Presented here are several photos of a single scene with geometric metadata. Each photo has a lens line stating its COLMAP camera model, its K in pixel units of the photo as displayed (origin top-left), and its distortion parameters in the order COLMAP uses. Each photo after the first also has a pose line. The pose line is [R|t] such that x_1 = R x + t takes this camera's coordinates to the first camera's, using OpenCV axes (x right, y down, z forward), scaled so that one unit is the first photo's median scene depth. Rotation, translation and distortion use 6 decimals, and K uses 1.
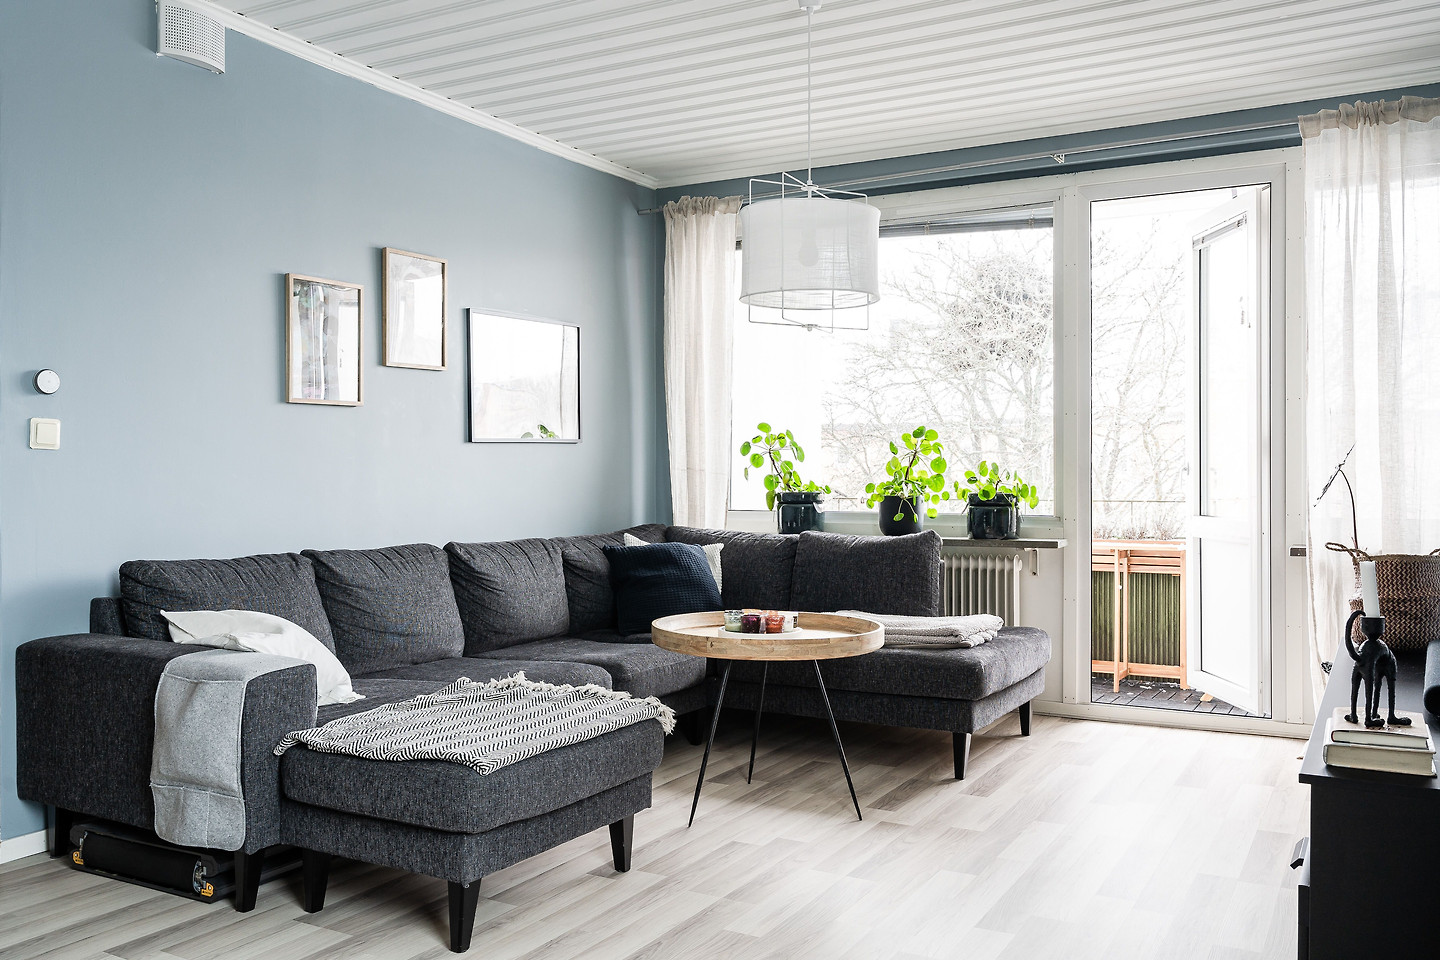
lens RADIAL K [[1211.3, 0, 713.5], [0, 1211.3, 478.8], [0, 0, 1]] dist [-0.011403, 0.012103]
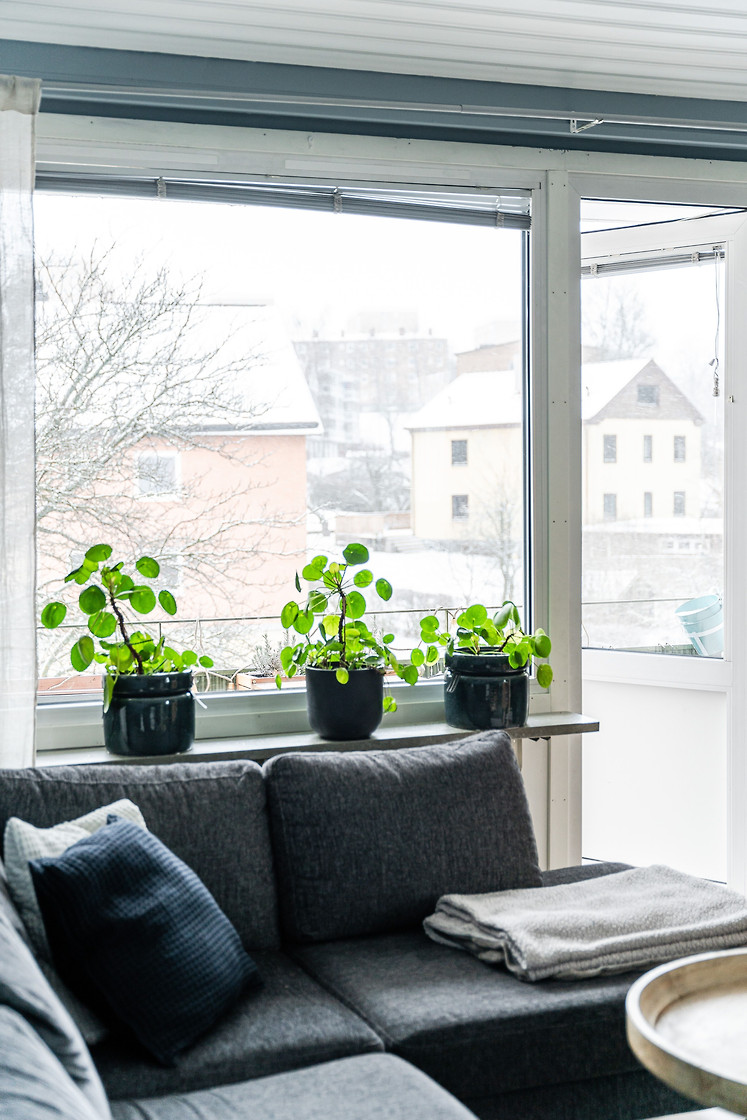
lens RADIAL K [[1544.4, 0, 370.7], [0, 1544.4, 563.0], [0, 0, 1]] dist [0.007521, 0.000000]
pose [[0.657684, -0.044325, 0.751989, -0.441335], [0.020834, 0.998956, 0.040660, -0.073885], [-0.753006, -0.011074, 0.657920, 0.577870]]
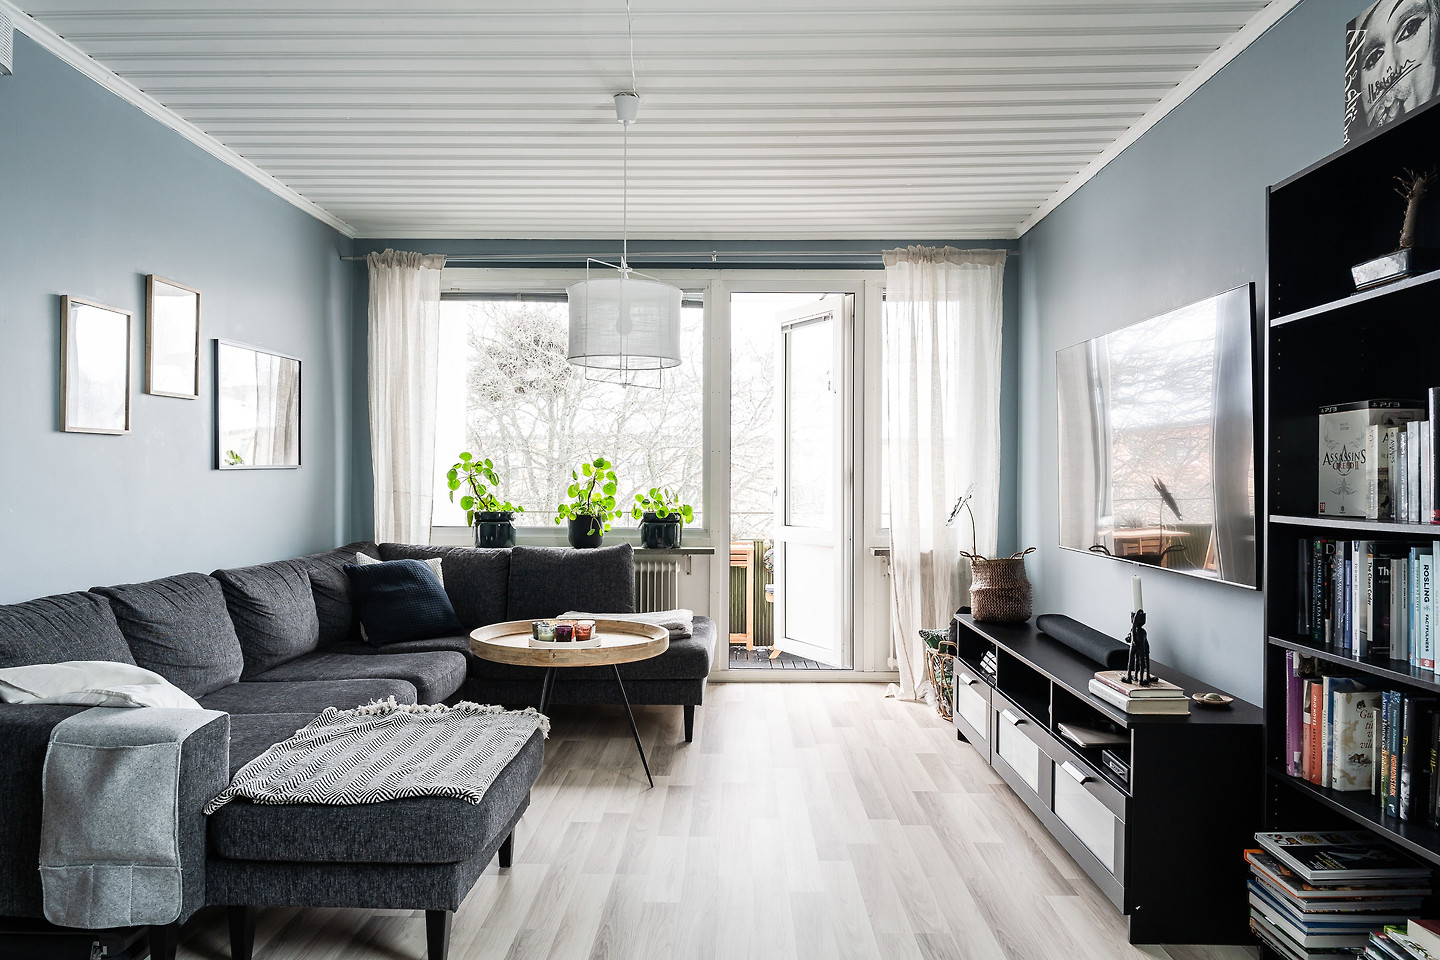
lens RADIAL K [[960.1, 0, 733.9], [0, 960.1, 481.5], [0, 0, 1]] dist [-0.004993, -0.013987]
pose [[0.878151, 0.003794, 0.478368, -0.206861], [-0.002908, 0.999992, -0.002593, -0.019745], [-0.478374, 0.000886, 0.878156, 0.078840]]
